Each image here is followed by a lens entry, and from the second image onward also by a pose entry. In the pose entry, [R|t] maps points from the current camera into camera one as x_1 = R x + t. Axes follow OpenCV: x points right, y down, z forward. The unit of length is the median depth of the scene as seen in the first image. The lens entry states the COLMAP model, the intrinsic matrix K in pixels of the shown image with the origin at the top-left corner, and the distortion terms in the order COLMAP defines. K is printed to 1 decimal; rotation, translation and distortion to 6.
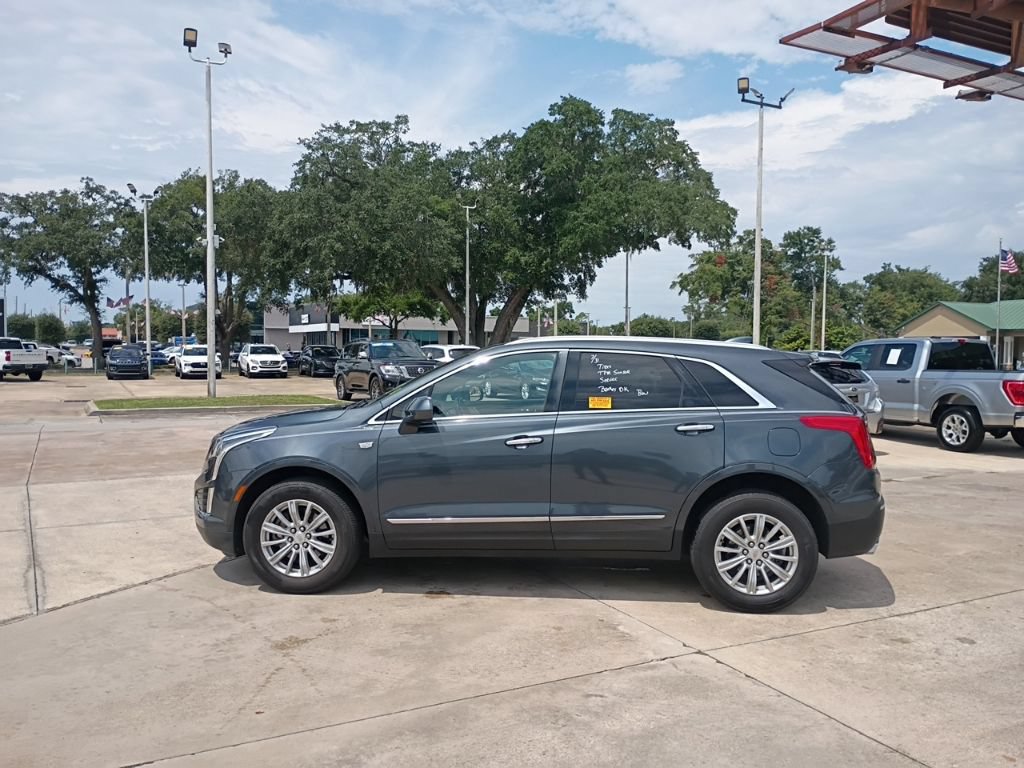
lens RADIAL K [[841.2, 0, 510.8], [0, 841.2, 379.8], [0, 0, 1]] dist [0.058881, -0.075181]
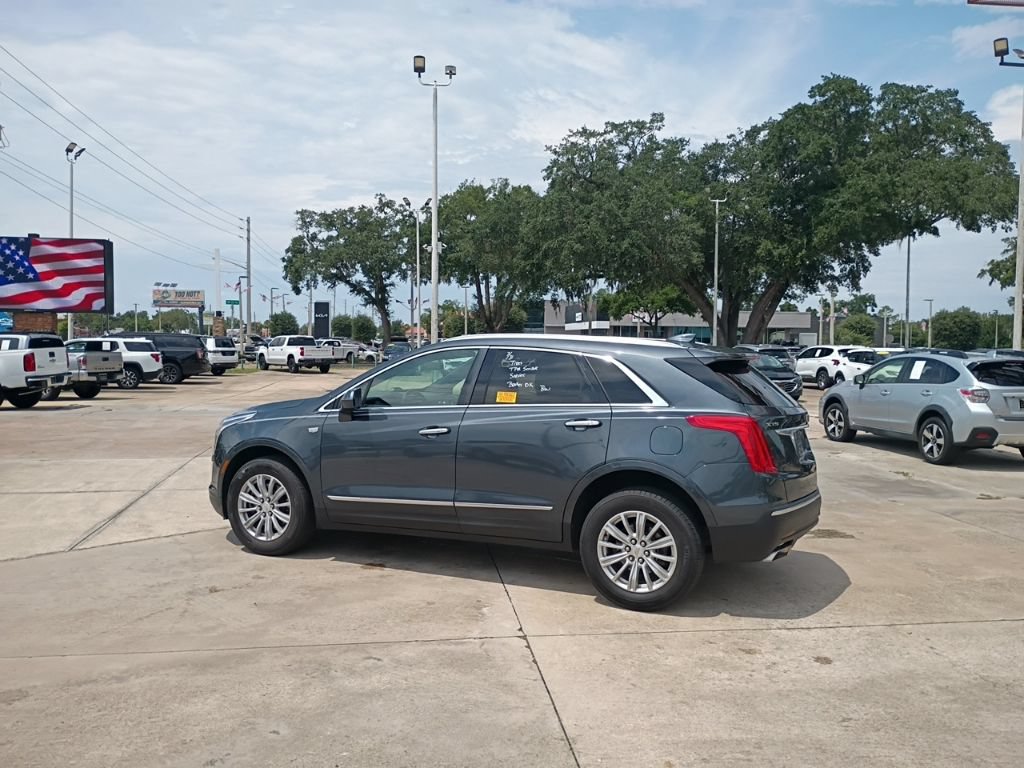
lens RADIAL K [[839.7, 0, 510.5], [0, 839.7, 376.6], [0, 0, 1]] dist [0.055719, -0.066012]
pose [[0.944319, 0.013714, -0.328744, 0.056315], [-0.013800, 0.999903, 0.002072, -0.000054], [0.328741, 0.002580, 0.944417, 0.001280]]
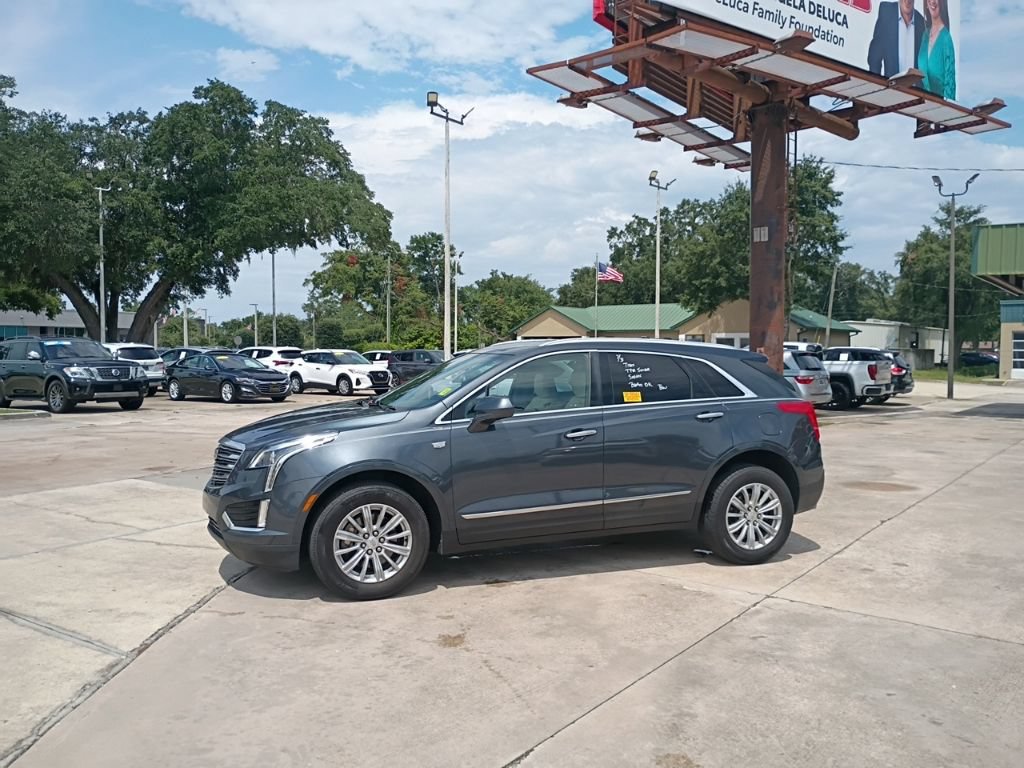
lens RADIAL K [[839.7, 0, 510.5], [0, 839.7, 376.6], [0, 0, 1]] dist [0.055719, -0.066012]
pose [[0.900272, -0.017257, 0.434986, -0.066365], [0.017911, 0.999836, 0.002596, -0.000741], [-0.434960, 0.005453, 0.900433, 0.005846]]
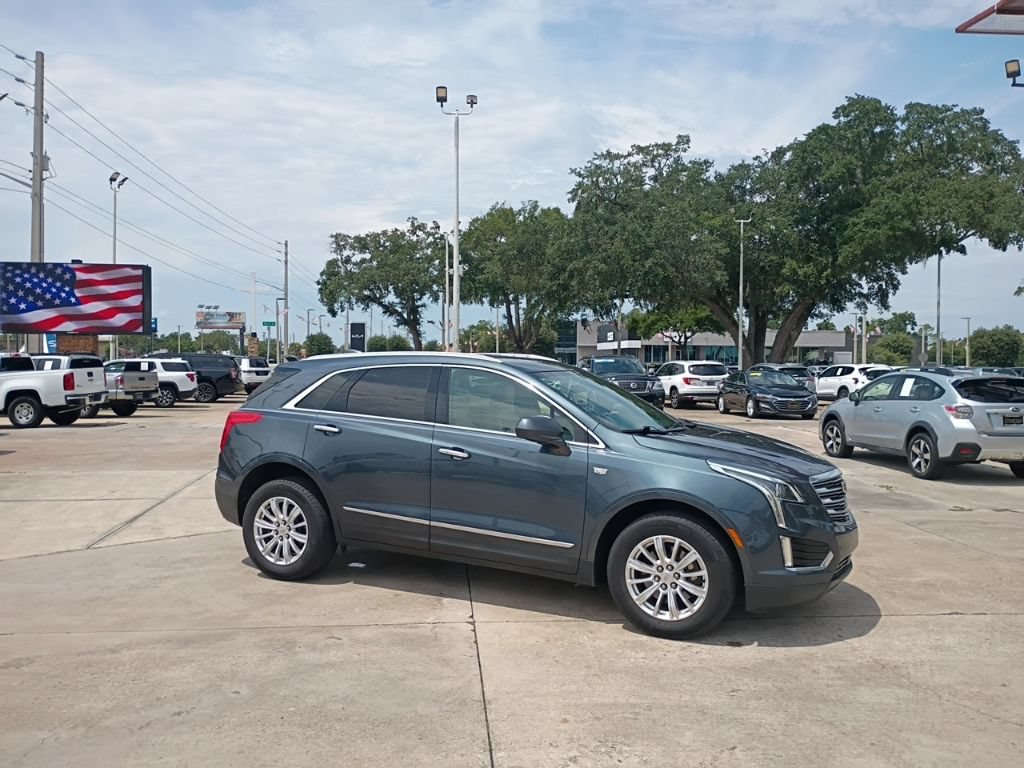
lens RADIAL K [[835.9, 0, 511.1], [0, 835.9, 377.4], [0, 0, 1]] dist [0.056602, -0.066362]
pose [[0.929936, 0.004660, -0.367693, 0.072149], [-0.012759, 0.999726, -0.019599, 0.000517], [0.367501, 0.022918, 0.929741, -0.007012]]
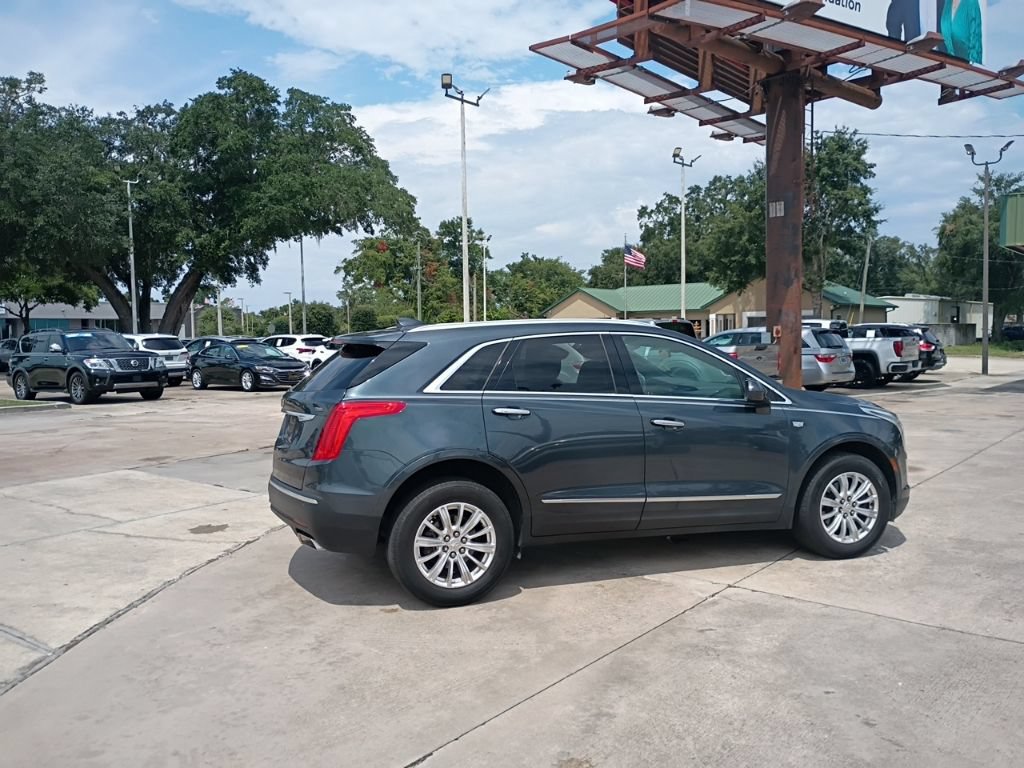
lens RADIAL K [[838.1, 0, 509.9], [0, 838.1, 379.4], [0, 0, 1]] dist [0.061002, -0.079318]
pose [[0.917692, -0.042970, 0.394961, -0.052965], [0.036154, 0.999041, 0.024688, -0.000714], [-0.395643, -0.008377, 0.918366, 0.004429]]
